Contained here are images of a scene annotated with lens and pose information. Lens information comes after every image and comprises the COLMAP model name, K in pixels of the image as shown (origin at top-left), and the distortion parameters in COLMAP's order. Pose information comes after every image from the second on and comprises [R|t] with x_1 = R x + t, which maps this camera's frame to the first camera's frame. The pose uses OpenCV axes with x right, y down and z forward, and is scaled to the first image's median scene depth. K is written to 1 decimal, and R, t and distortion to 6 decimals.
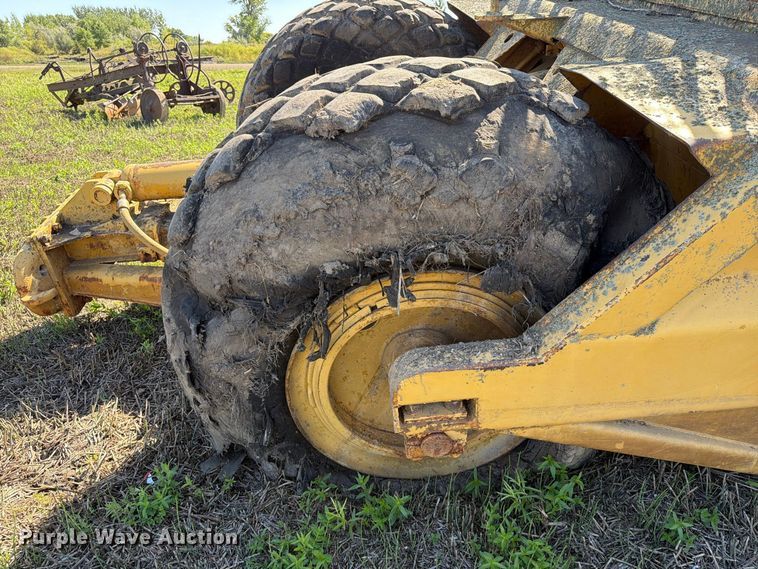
lens RADIAL K [[547.2, 0, 375.7], [0, 547.2, 277.5], [0, 0, 1]] dist [0.038618, -0.016185]
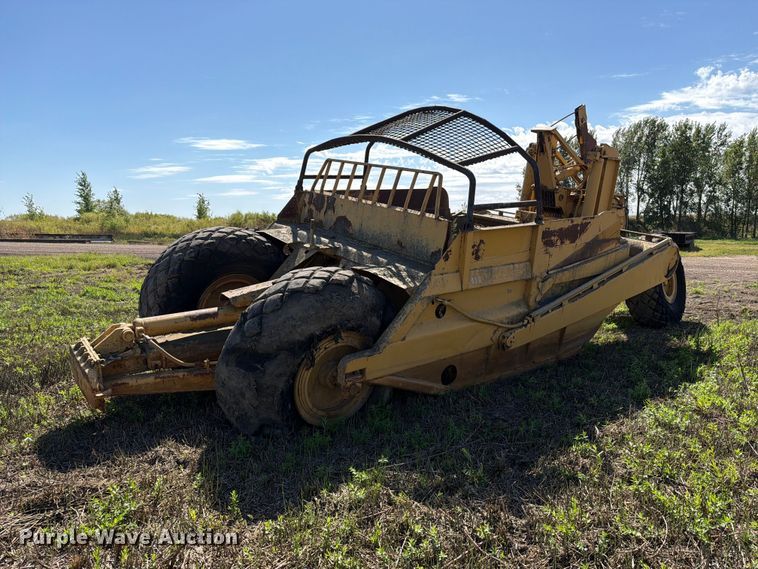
lens RADIAL K [[547.2, 0, 403.1], [0, 547.2, 280.3], [0, 0, 1]] dist [0.038618, -0.016185]
pose [[0.793184, -0.036448, 0.607891, -1.540722], [0.212013, 0.952289, -0.219538, 0.473174], [-0.570886, 0.303015, 0.763067, -1.695345]]
